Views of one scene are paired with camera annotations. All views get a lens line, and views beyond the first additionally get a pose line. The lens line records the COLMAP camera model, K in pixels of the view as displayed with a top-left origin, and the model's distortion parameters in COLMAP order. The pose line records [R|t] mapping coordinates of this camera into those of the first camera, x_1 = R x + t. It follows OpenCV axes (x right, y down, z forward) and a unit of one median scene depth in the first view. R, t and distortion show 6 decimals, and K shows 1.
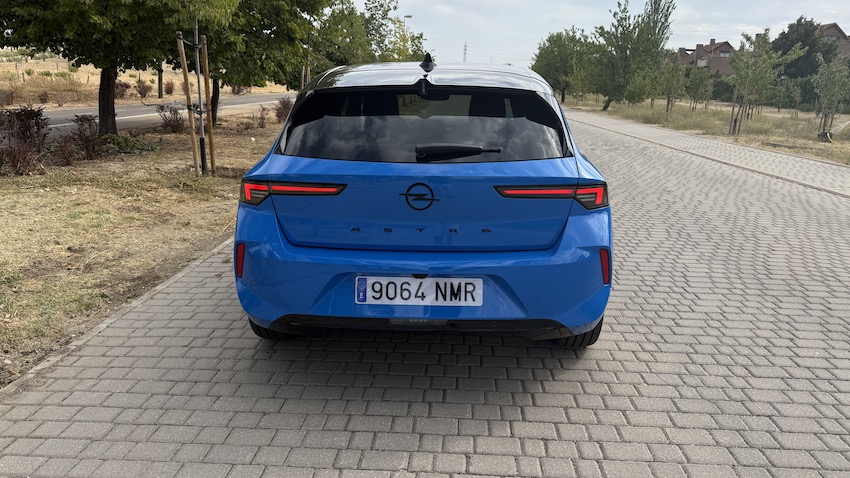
lens RADIAL K [[599.4, 0, 424.5], [0, 599.4, 251.5], [0, 0, 1]] dist [0.003675, -0.007452]
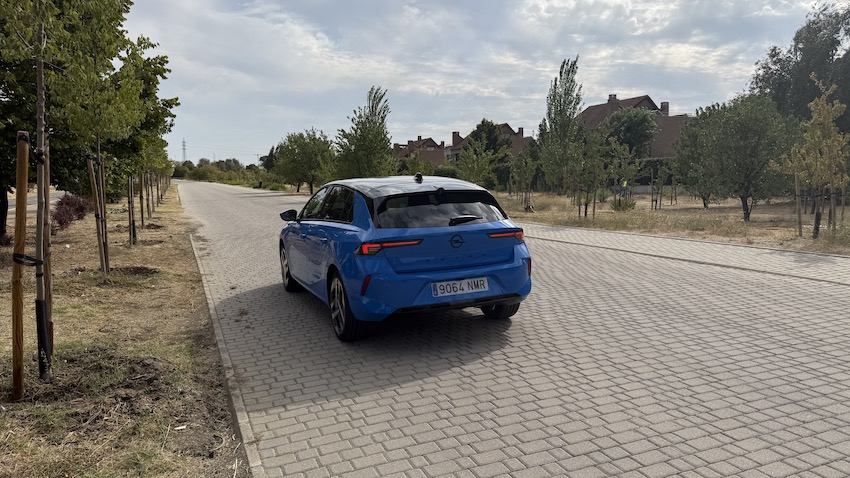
lens RADIAL K [[599.4, 0, 424.5], [0, 599.4, 251.5], [0, 0, 1]] dist [0.003675, -0.007452]
pose [[0.900498, -0.095861, 0.424162, -0.936963], [0.158082, 0.980830, -0.113940, 0.154001], [-0.405108, 0.169655, 0.898390, -0.782727]]
